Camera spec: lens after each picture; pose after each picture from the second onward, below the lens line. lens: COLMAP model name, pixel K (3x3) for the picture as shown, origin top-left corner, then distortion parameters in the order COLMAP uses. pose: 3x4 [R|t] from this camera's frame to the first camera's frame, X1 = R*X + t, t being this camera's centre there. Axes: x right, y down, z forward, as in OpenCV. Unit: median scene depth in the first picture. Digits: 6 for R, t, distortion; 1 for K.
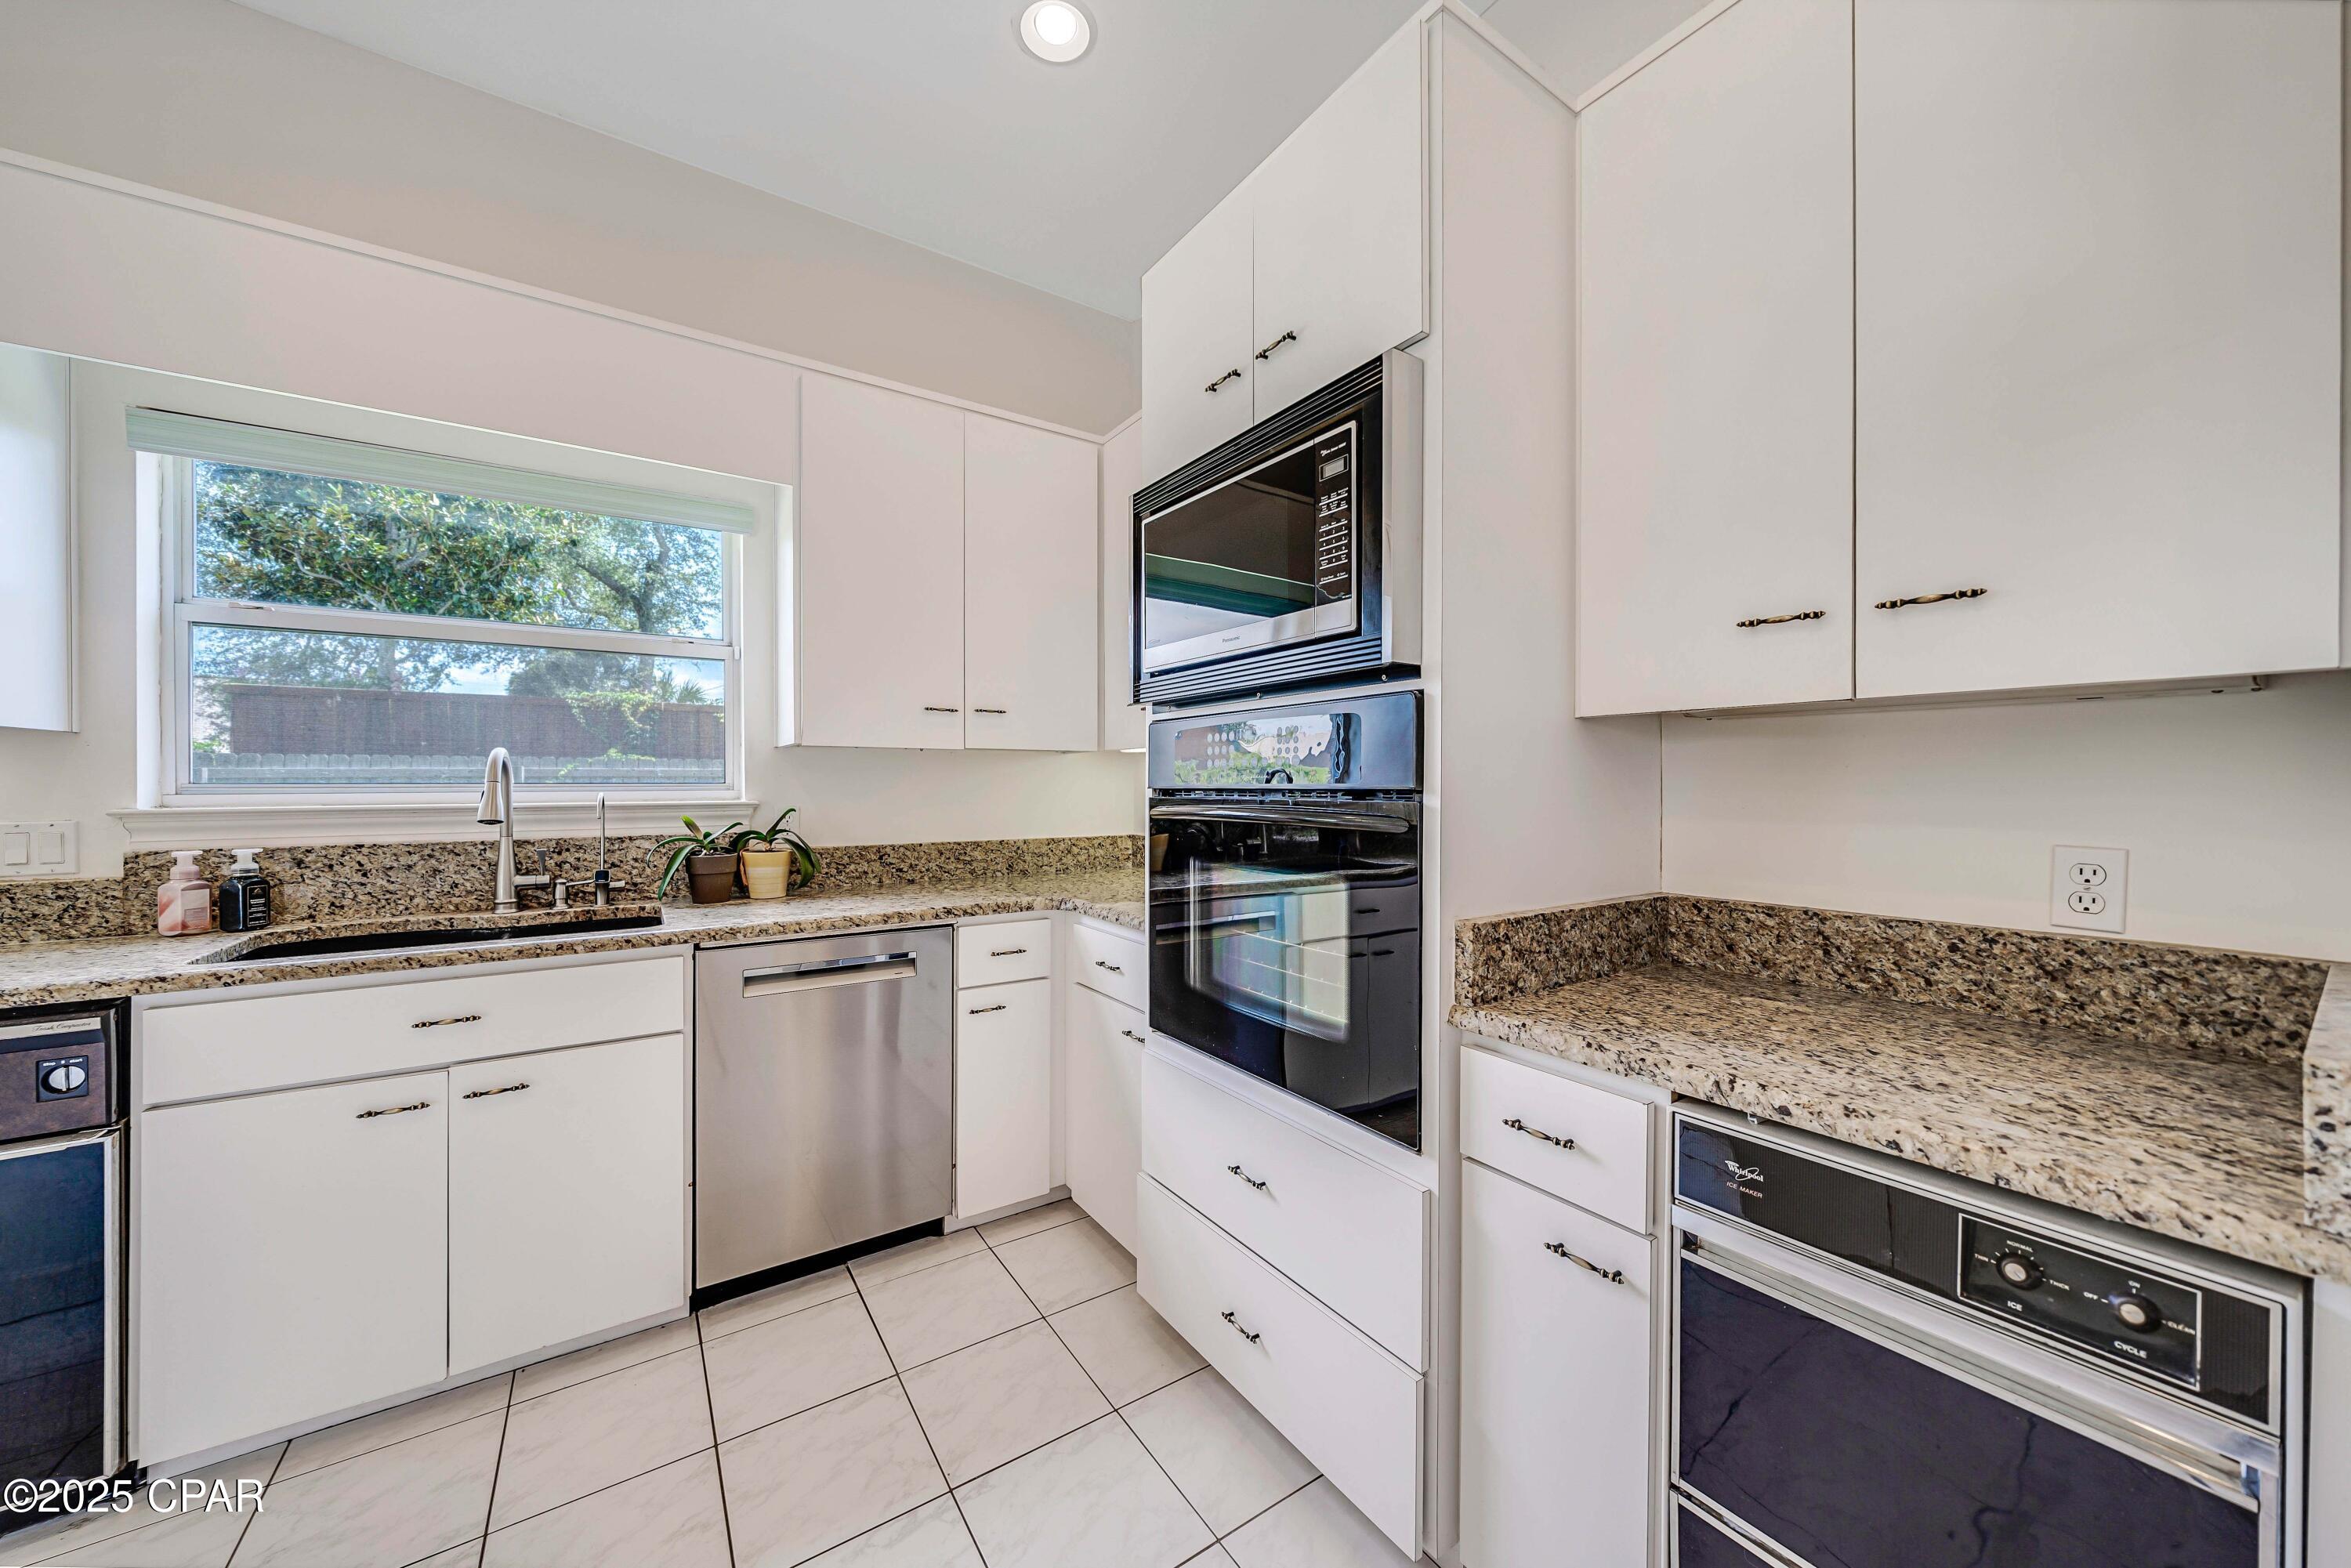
lens RADIAL K [[824.2, 0, 1163.4], [0, 824.2, 773.3], [0, 0, 1]] dist [-0.000321, 0.000126]
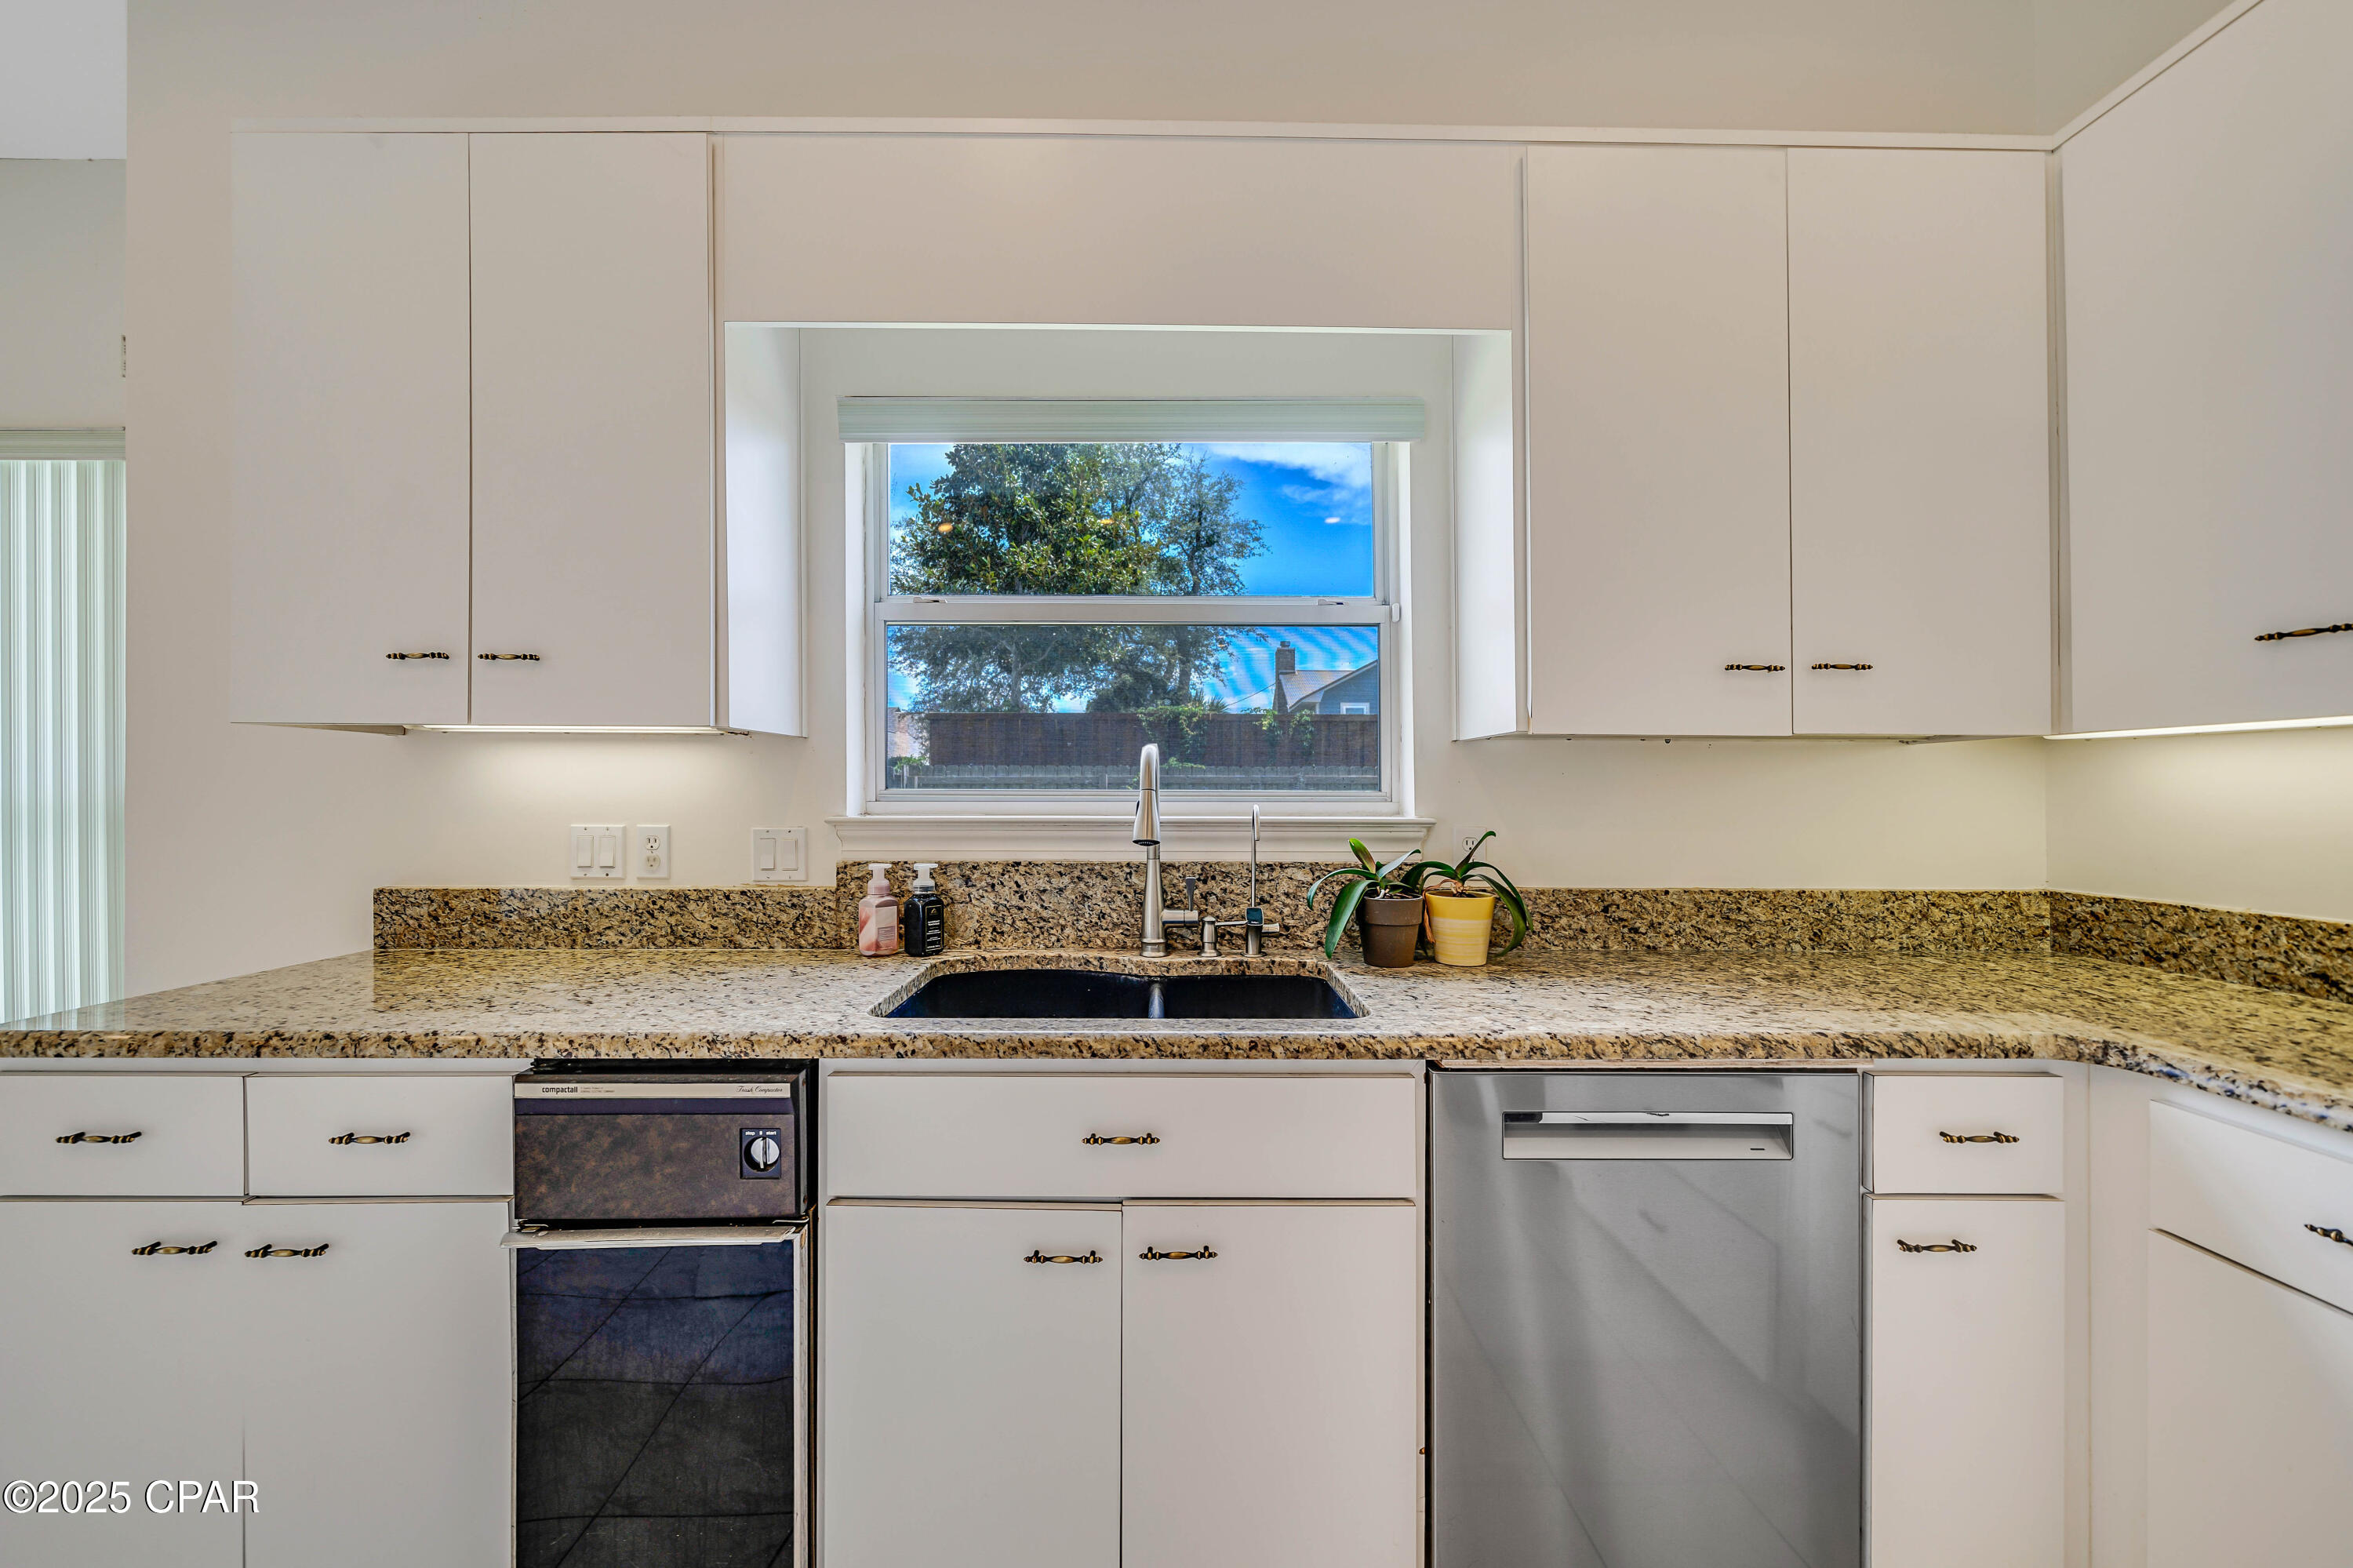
lens RADIAL K [[846.2, 0, 1172.1], [0, 846.2, 783.6], [0, 0, 1]] dist [0.009724, 0.000059]
pose [[0.841378, 0.001304, -0.540446, -0.299280], [0.000401, 0.999995, 0.003037, 0.001855], [0.540448, -0.002772, 0.841373, 0.284779]]
